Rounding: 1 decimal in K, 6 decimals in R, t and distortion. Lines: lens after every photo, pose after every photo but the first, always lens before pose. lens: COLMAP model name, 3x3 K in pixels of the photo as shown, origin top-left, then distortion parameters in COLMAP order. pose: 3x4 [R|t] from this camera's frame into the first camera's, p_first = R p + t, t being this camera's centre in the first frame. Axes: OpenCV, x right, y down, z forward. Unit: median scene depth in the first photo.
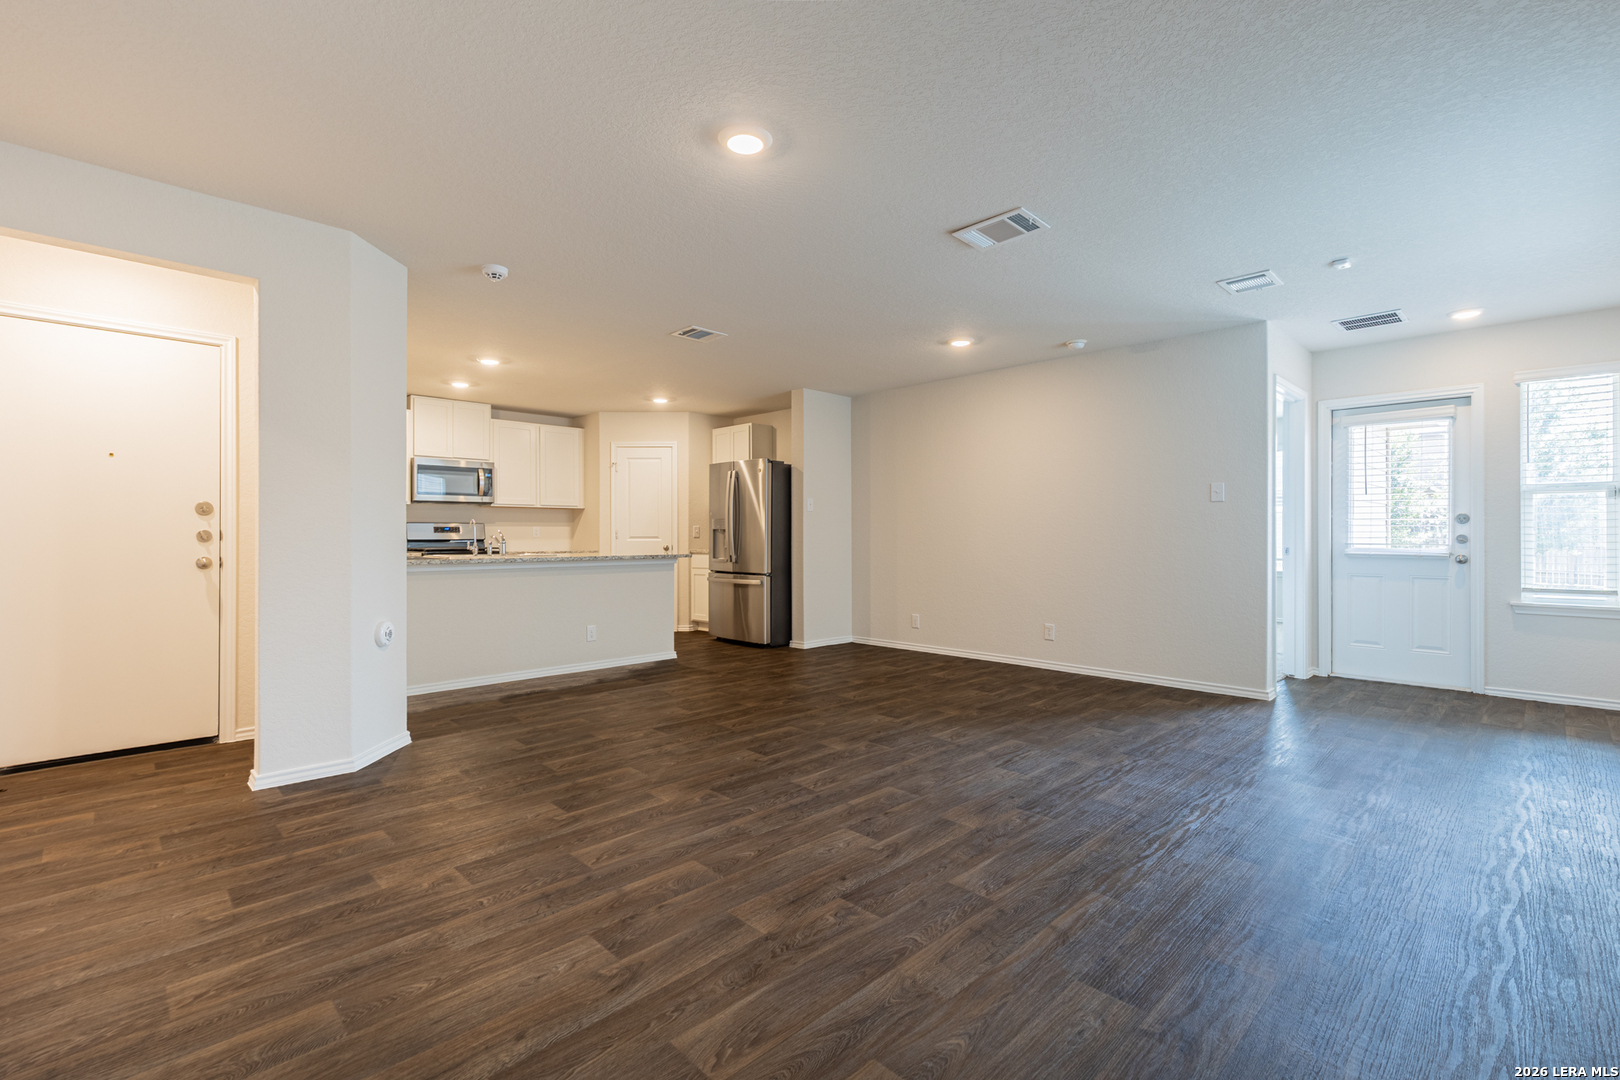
lens RADIAL K [[730.9, 0, 814.8], [0, 730.9, 570.3], [0, 0, 1]] dist [0.010627, -0.000014]
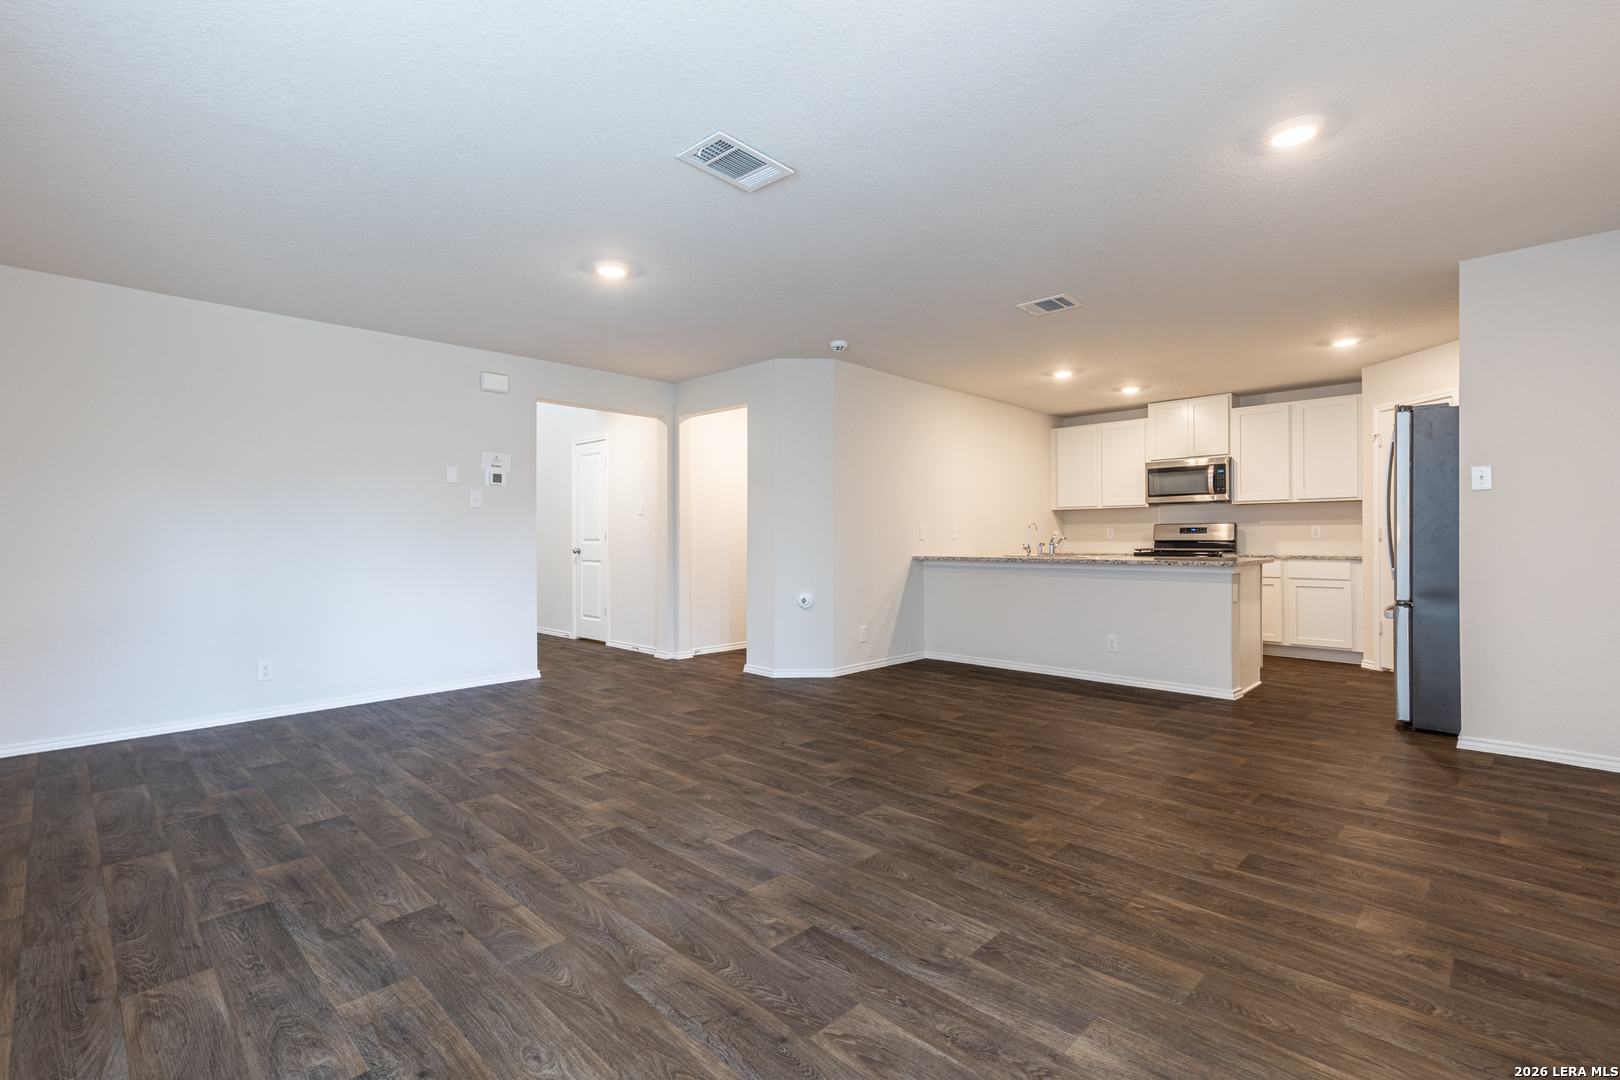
lens RADIAL K [[726.8, 0, 805.3], [0, 726.8, 530.3], [0, 0, 1]] dist [0.004614, -0.000104]
pose [[0.021630, -0.006986, -0.999742, 0.896704], [-0.045065, 0.998952, -0.007956, -0.046145], [0.998750, 0.045226, 0.021293, 0.878745]]
